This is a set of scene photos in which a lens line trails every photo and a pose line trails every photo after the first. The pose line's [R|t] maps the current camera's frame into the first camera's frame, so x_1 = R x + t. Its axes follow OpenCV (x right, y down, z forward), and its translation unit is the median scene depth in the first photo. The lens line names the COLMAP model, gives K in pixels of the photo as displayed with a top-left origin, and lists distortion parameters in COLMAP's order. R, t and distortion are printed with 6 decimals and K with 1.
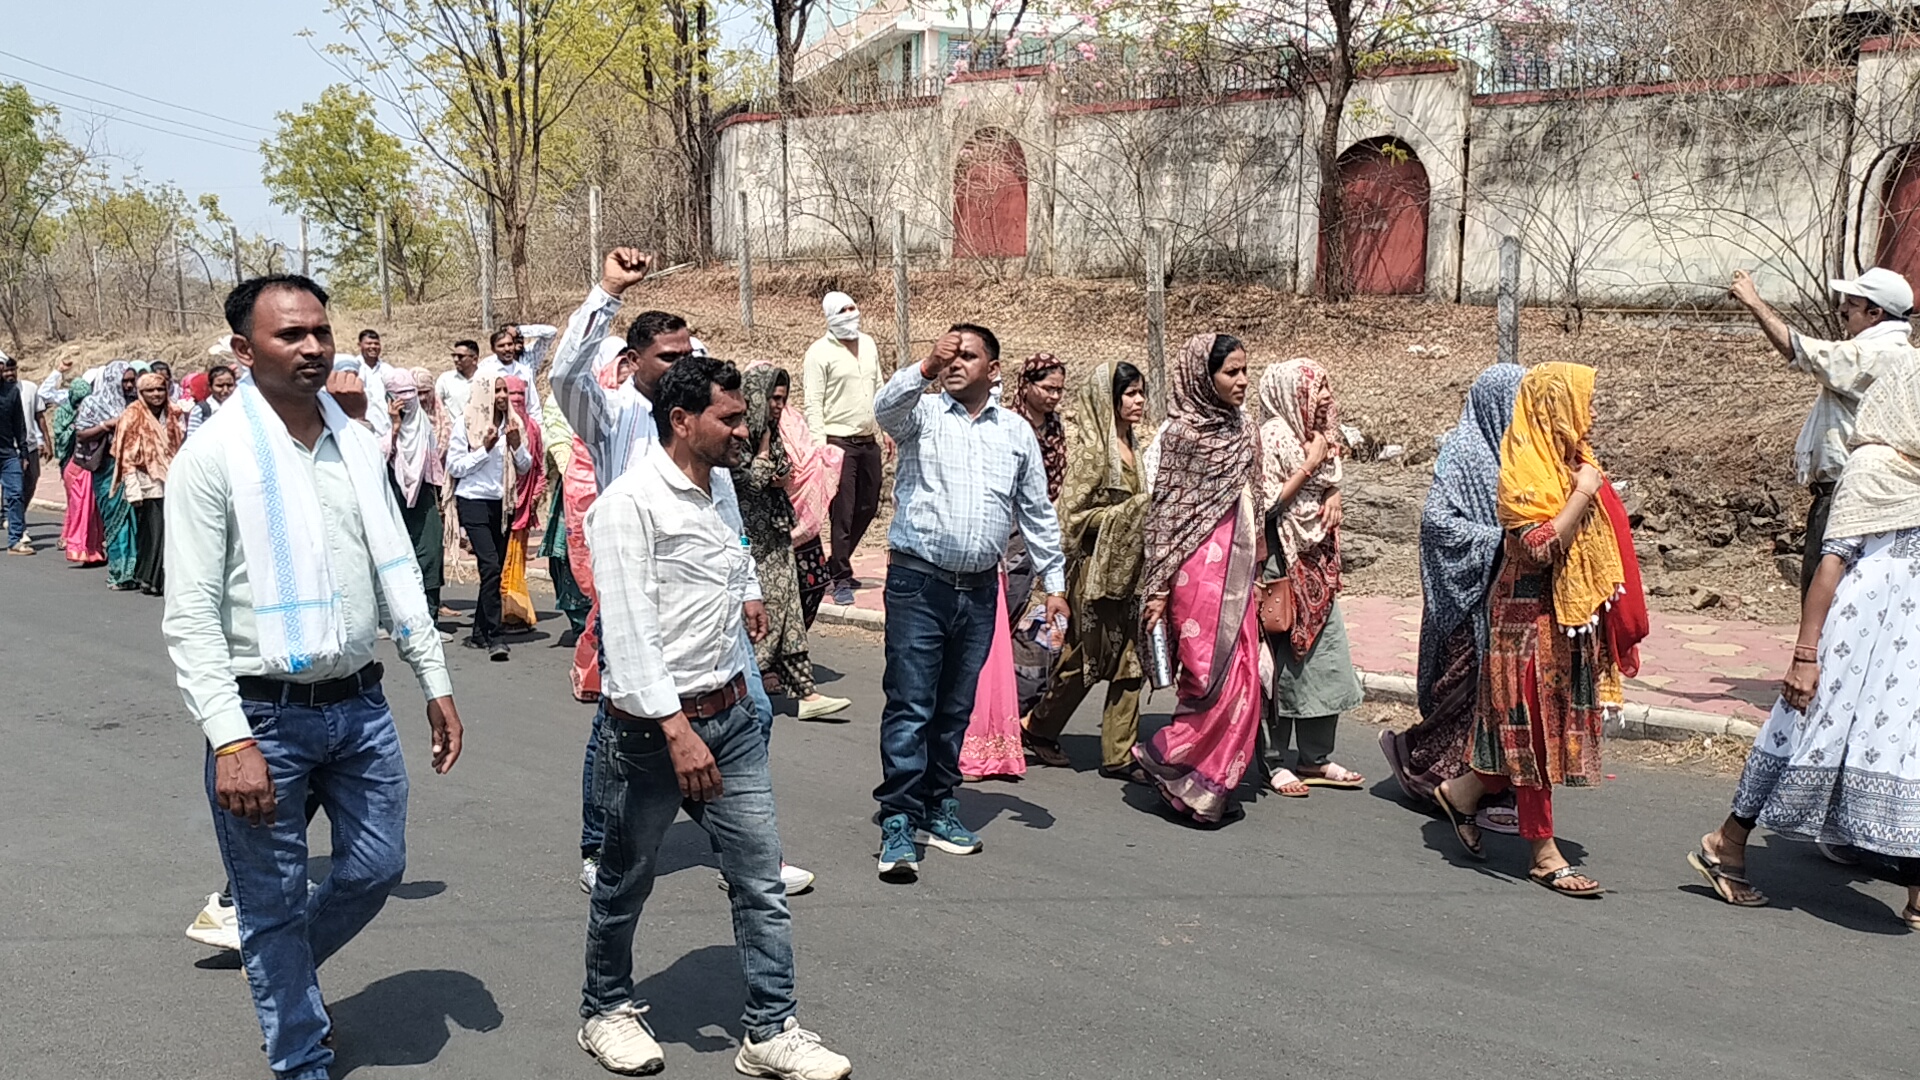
lens RADIAL K [[1672.4, 0, 956.0], [0, 1672.4, 521.6], [0, 0, 1]] dist [0.079046, -0.228621]
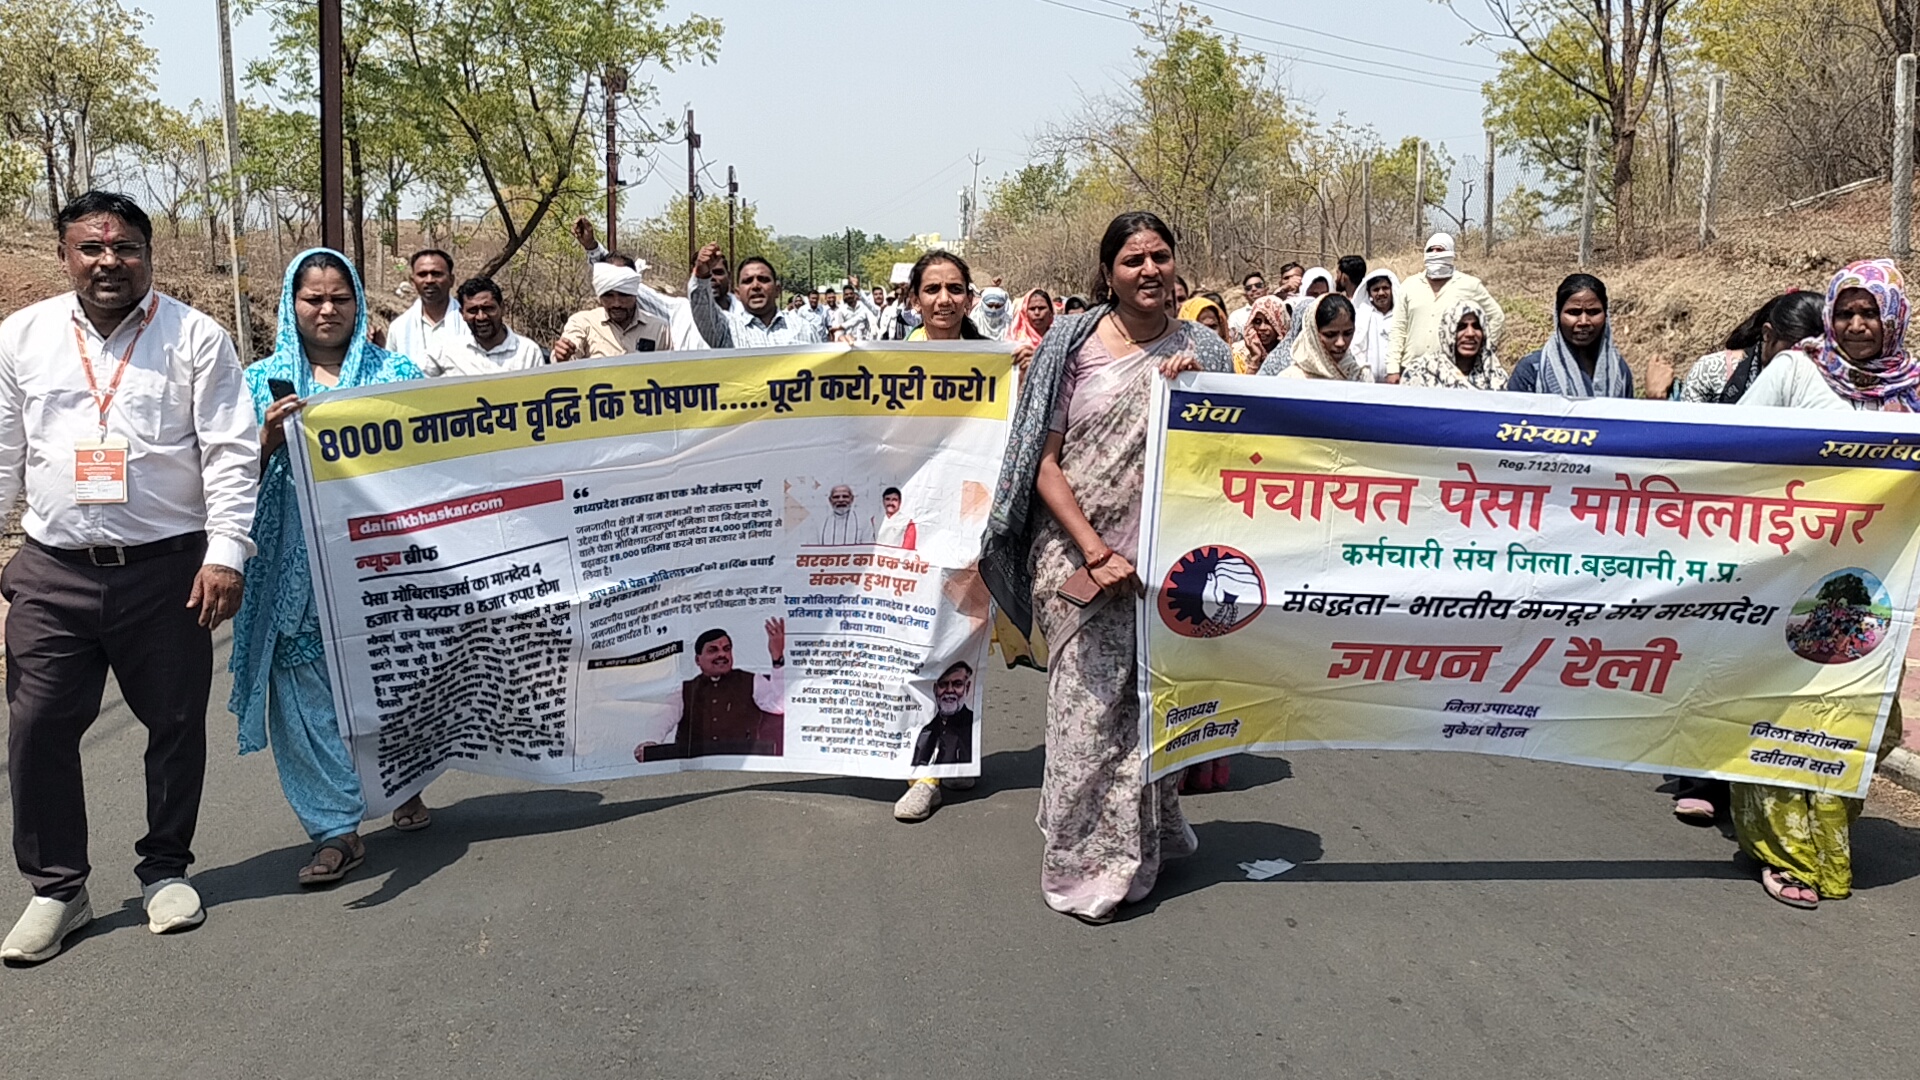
lens RADIAL K [[1667.2, 0, 964.6], [0, 1667.2, 547.1], [0, 0, 1]] dist [0.101697, -0.213837]
pose [[0.753778, 0.104438, -0.648776, 0.059203], [-0.076770, 0.994525, 0.070901, -0.015606], [0.652629, -0.003637, 0.757669, 0.235082]]
